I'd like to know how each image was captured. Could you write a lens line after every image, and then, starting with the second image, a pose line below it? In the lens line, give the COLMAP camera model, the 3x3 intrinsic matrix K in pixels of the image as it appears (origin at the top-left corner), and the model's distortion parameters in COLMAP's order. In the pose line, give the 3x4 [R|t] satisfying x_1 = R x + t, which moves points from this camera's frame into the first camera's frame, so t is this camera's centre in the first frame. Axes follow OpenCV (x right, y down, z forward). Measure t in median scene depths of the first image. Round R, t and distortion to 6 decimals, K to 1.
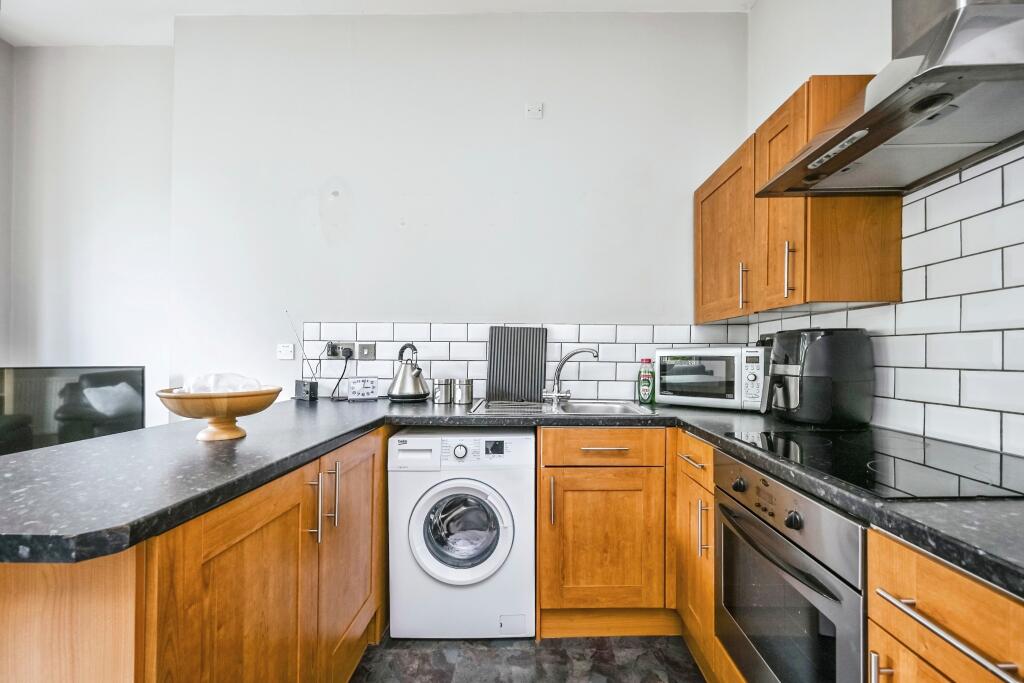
lens RADIAL K [[411.1, 0, 531.8], [0, 411.1, 350.1], [0, 0, 1]] dist [-0.000453, 0.000060]
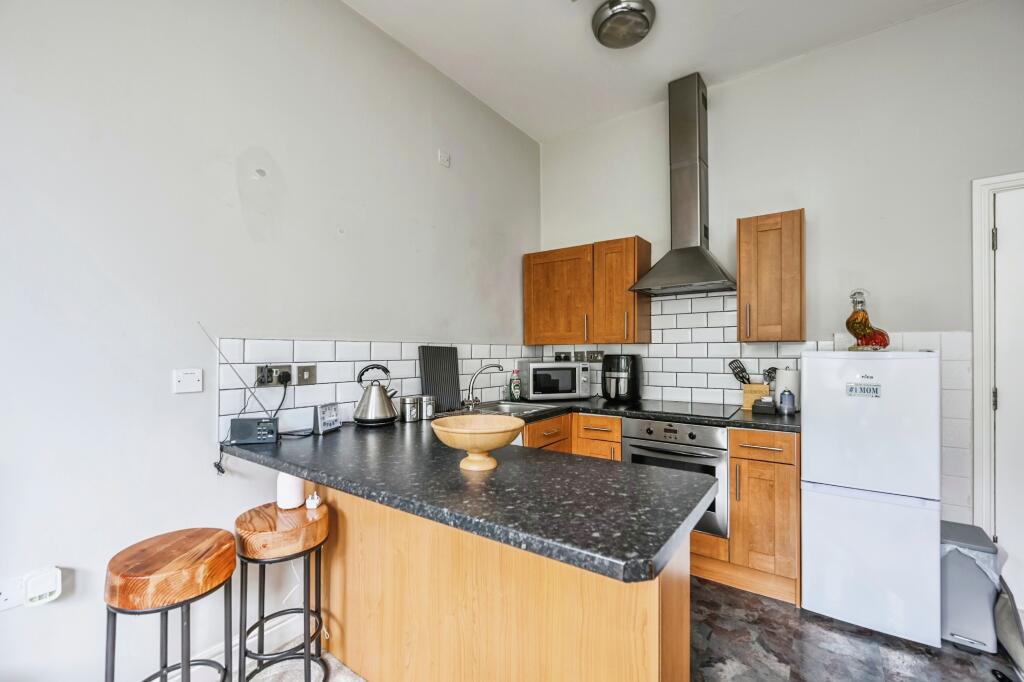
lens RADIAL K [[428.7, 0, 516.3], [0, 428.7, 348.2], [0, 0, 1]] dist [-0.000601, 0.000073]
pose [[0.572827, 0.000076, 0.819676, -0.918195], [-0.002878, 0.999994, 0.001918, -0.056358], [-0.819671, -0.003457, 0.572824, 0.152602]]
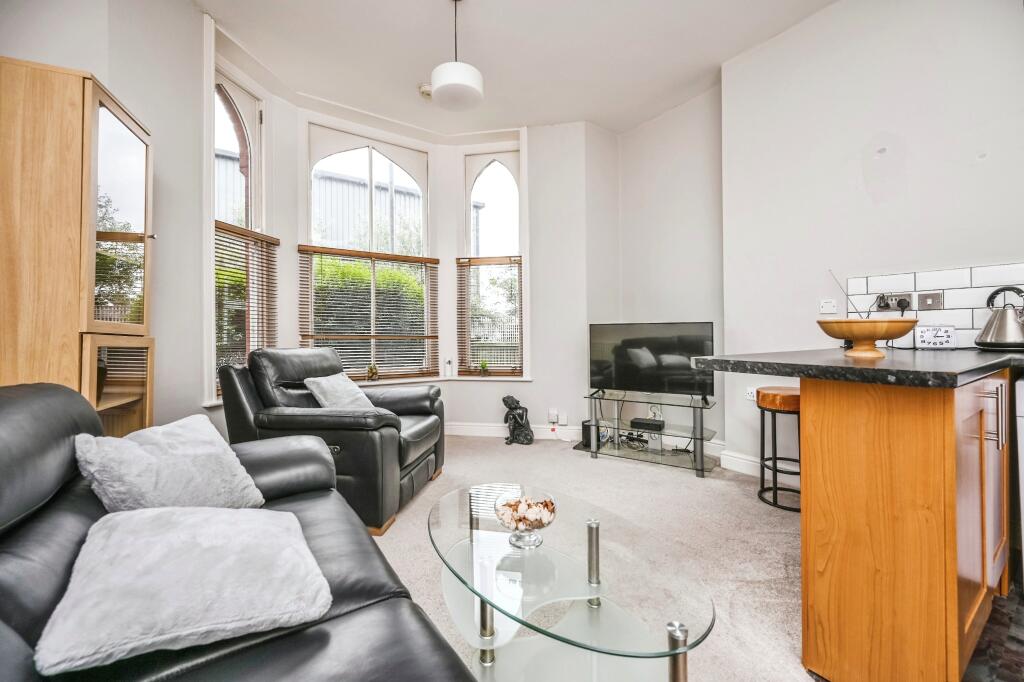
lens RADIAL K [[406.3, 0, 517.0], [0, 406.3, 328.5], [0, 0, 1]] dist [0.001879, 0.000434]
pose [[0.572701, -0.014991, -0.819628, -0.181971], [0.011643, 0.999881, -0.010152, 0.069164], [0.819682, -0.003729, 0.572807, -0.358675]]
